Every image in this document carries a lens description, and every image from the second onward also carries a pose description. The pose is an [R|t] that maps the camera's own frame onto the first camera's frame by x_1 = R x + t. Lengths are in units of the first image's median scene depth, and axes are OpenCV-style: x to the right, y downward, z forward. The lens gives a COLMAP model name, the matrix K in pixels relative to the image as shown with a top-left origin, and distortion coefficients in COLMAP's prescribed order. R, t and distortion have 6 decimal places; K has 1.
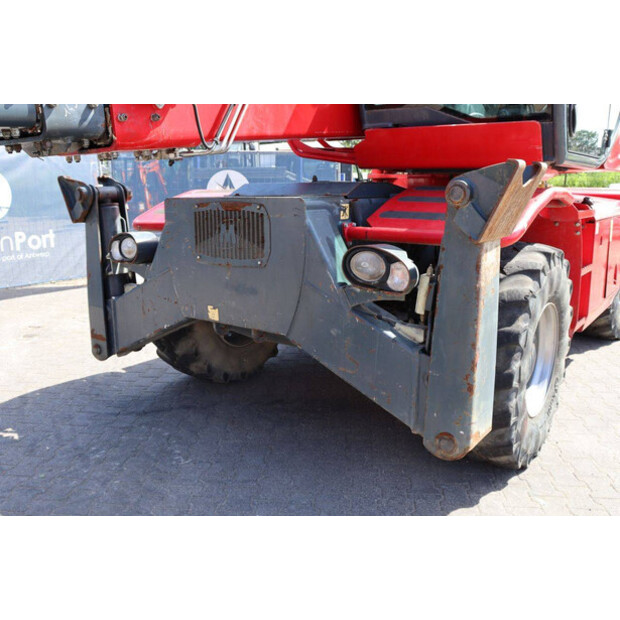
lens RADIAL K [[573.6, 0, 308.8], [0, 573.6, 320.7], [0, 0, 1]] dist [-0.094425, 0.008722]
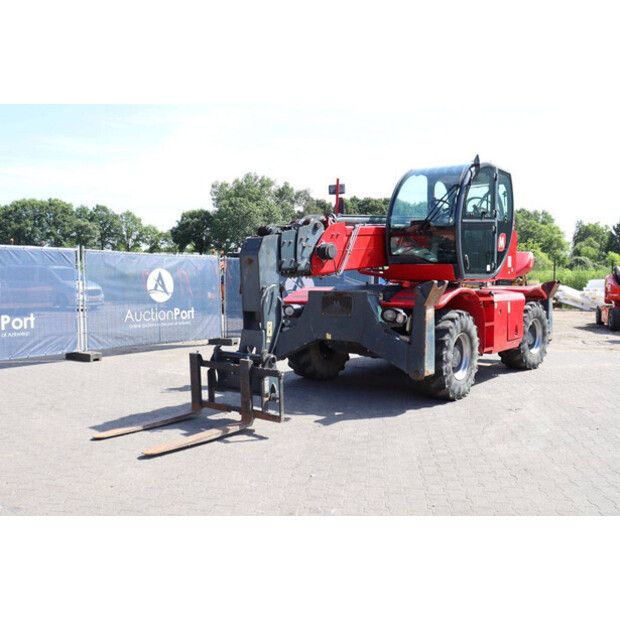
lens RADIAL K [[573.6, 0, 308.8], [0, 573.6, 320.7], [0, 0, 1]] dist [-0.094425, 0.008722]
pose [[0.998993, 0.011744, -0.043311, -0.164475], [-0.018424, 0.987391, -0.157223, 0.361006], [0.040919, 0.157863, 0.986613, -1.705918]]
